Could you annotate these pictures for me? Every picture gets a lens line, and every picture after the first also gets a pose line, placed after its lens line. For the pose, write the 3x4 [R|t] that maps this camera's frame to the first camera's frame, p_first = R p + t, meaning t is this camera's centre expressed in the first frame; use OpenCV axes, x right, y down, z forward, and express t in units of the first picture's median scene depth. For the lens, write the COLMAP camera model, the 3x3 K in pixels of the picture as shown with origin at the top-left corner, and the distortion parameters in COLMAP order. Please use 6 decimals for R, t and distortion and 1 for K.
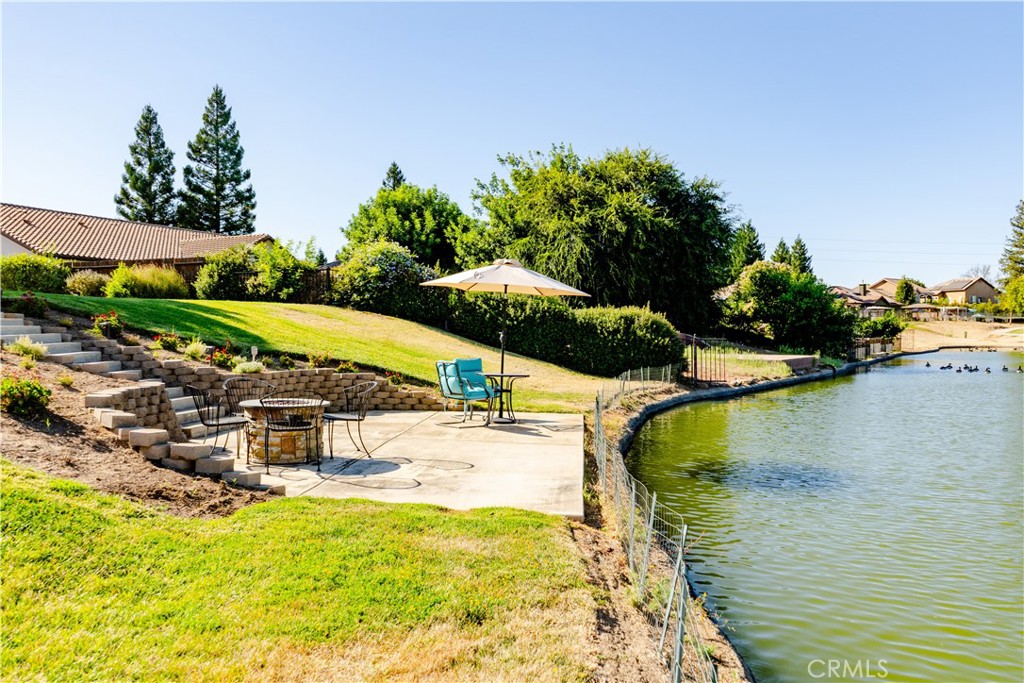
lens RADIAL K [[816.9, 0, 514.7], [0, 816.9, 341.8], [0, 0, 1]] dist [-0.007683, -0.008646]
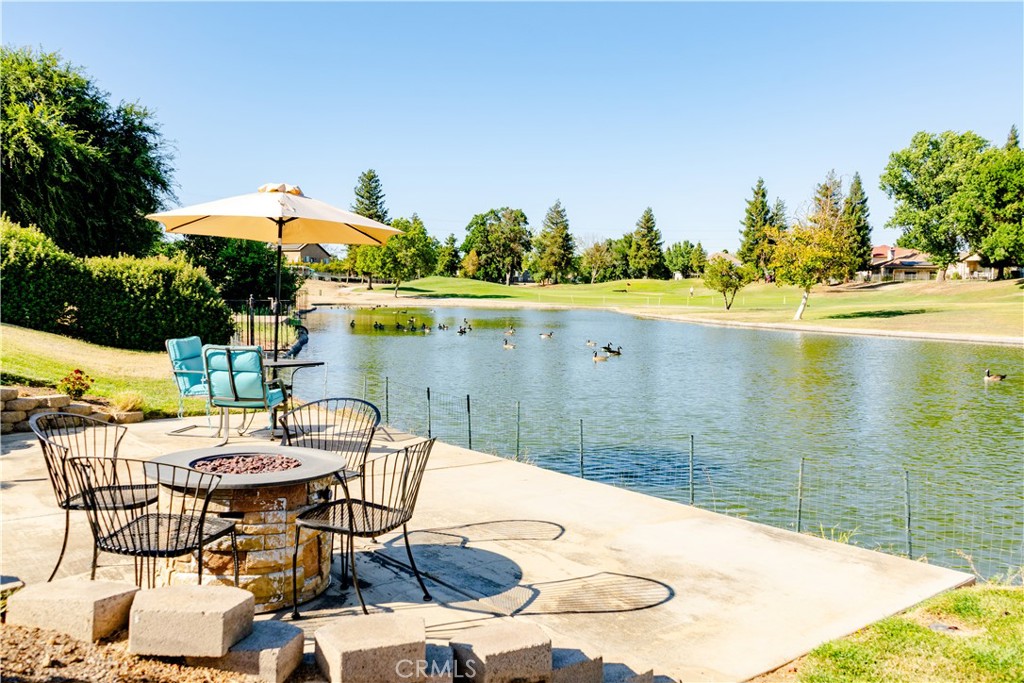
lens RADIAL K [[816.9, 0, 505.6], [0, 816.9, 341.6], [0, 0, 1]] dist [-0.007683, -0.008646]
pose [[0.684079, -0.033230, 0.728650, -0.129387], [-0.007435, 0.998592, 0.052521, -0.004403], [-0.729370, -0.041346, 0.682869, 0.149567]]
